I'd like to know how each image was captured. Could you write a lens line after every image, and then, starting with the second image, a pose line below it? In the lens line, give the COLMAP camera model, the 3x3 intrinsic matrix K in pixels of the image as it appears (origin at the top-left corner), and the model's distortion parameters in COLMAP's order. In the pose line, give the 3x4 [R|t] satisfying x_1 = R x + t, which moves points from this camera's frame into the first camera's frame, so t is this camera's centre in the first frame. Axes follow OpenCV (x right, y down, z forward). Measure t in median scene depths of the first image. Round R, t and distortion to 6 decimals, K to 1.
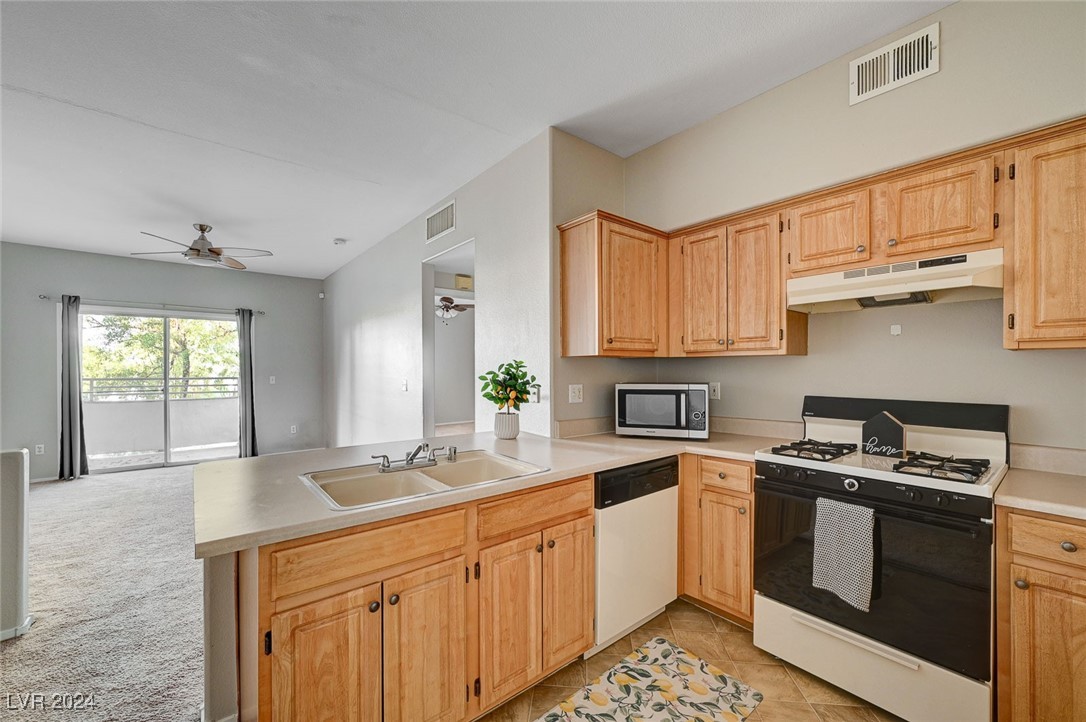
lens RADIAL K [[431.5, 0, 543.1], [0, 431.5, 369.9], [0, 0, 1]] dist [-0.000640, -0.000025]
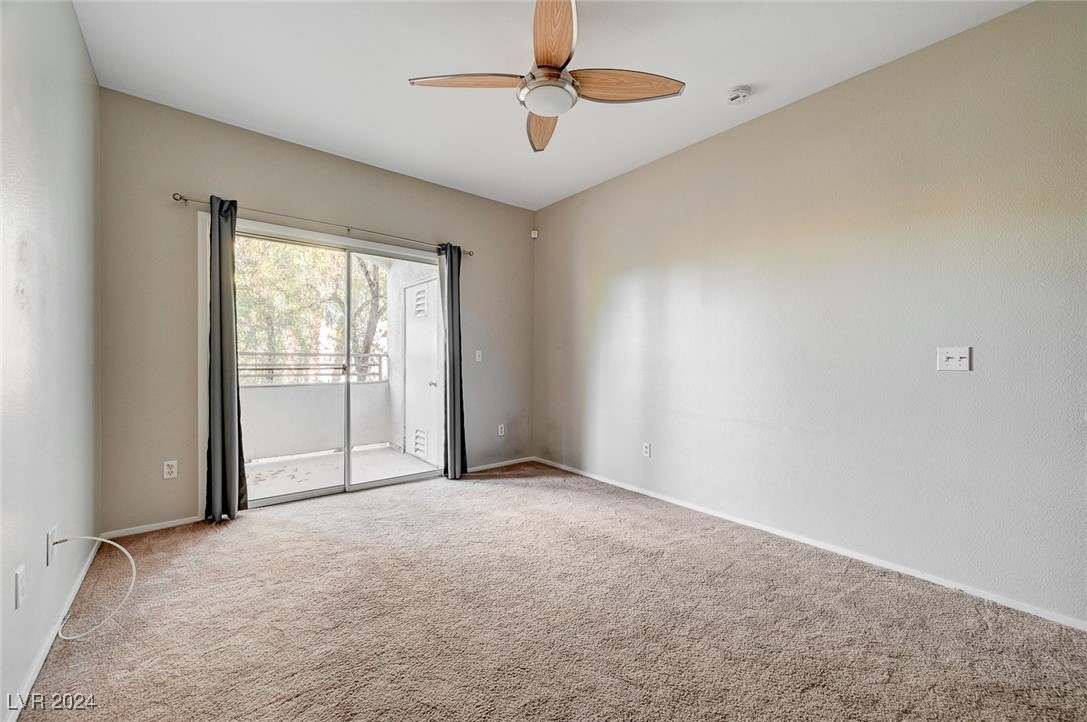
lens RADIAL K [[428.3, 0, 543.5], [0, 428.3, 361.0], [0, 0, 1]] dist [0.000902, 0.000013]
pose [[0.999951, 0.009899, -0.000029, -1.456126], [-0.009899, 0.999943, 0.003963, 0.076100], [0.000068, -0.003962, 0.999992, 0.941094]]
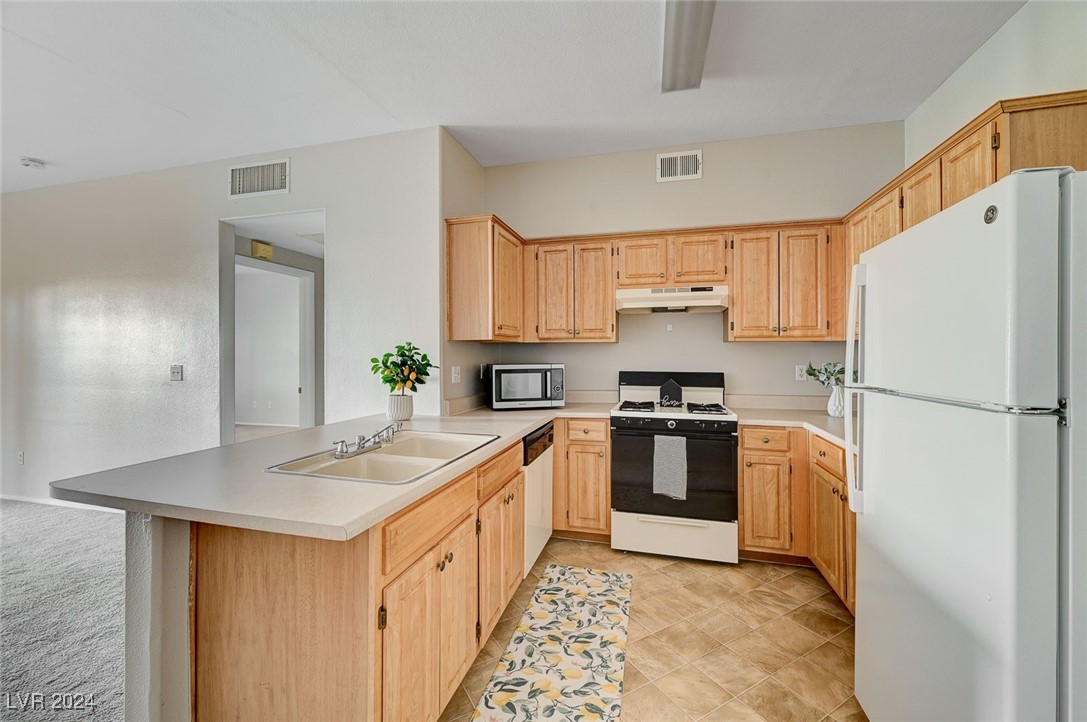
lens RADIAL K [[433.0, 0, 544.3], [0, 433.0, 352.7], [0, 0, 1]] dist [-0.001291, -0.000348]
pose [[0.813279, 0.005259, 0.581851, -0.434651], [0.000540, 0.999952, -0.009792, 0.012263], [-0.581874, 0.008277, 0.813237, -0.020597]]
